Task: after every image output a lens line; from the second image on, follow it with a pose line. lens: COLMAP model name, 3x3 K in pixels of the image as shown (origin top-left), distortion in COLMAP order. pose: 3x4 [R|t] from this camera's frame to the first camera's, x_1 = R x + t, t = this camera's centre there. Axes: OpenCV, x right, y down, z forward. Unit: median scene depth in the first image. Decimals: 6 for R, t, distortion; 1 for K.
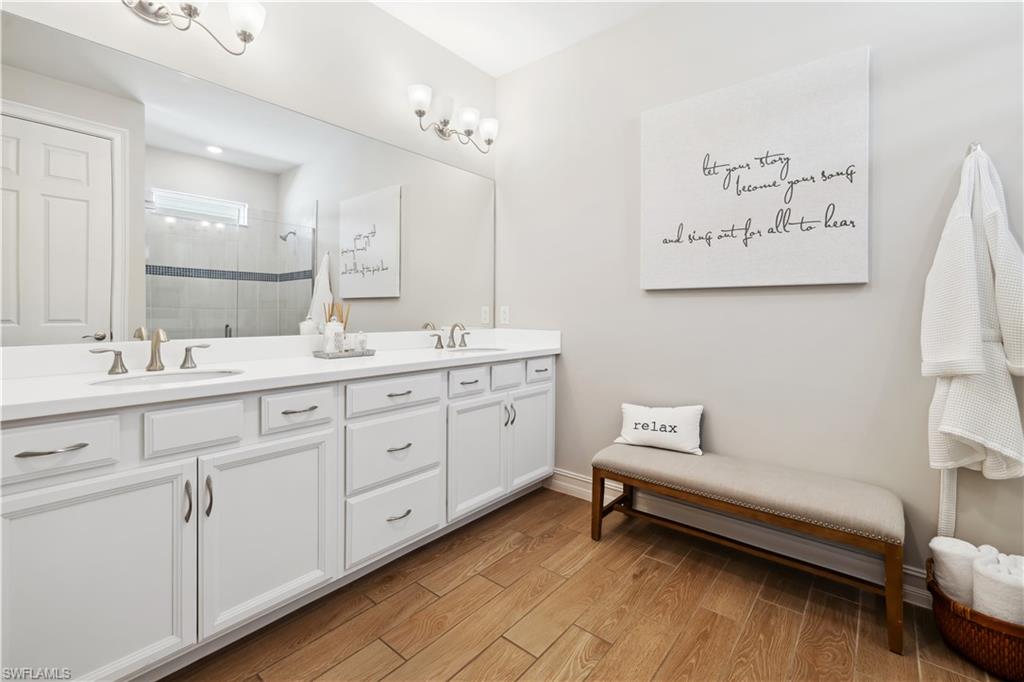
lens RADIAL K [[446.0, 0, 513.7], [0, 446.0, 313.2], [0, 0, 1]] dist [-0.000174, -0.000270]
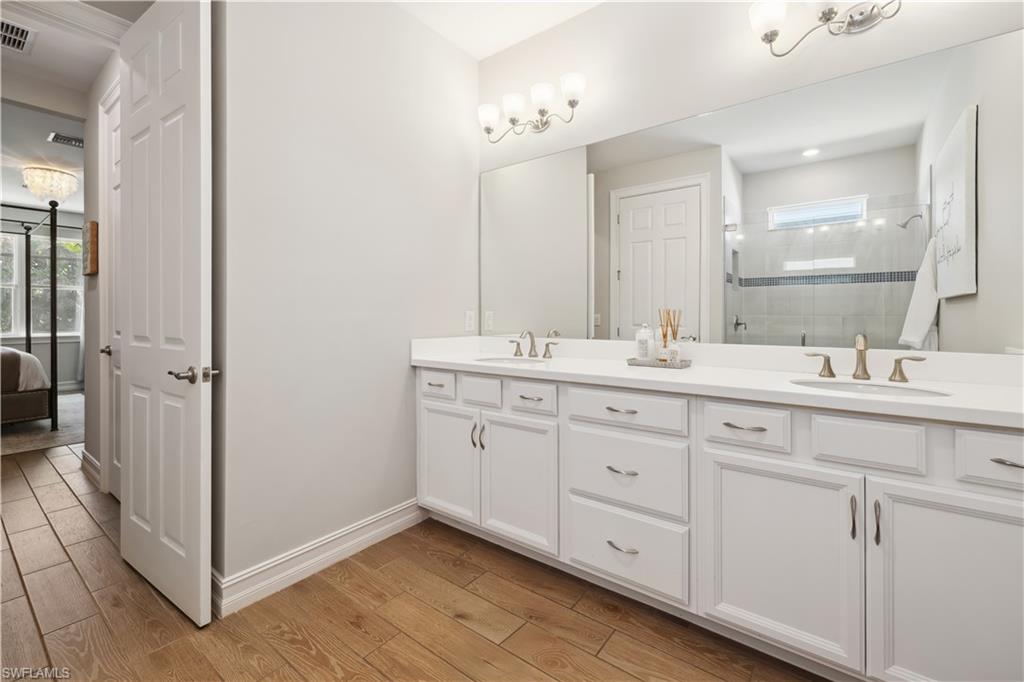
lens RADIAL K [[437.3, 0, 508.6], [0, 437.3, 318.8], [0, 0, 1]] dist [-0.000651, 0.000134]
pose [[0.034903, -0.003055, -0.999386, 0.583578], [-0.003650, 0.999988, -0.003184, 0.001537], [0.999384, 0.003758, 0.034892, 0.711651]]
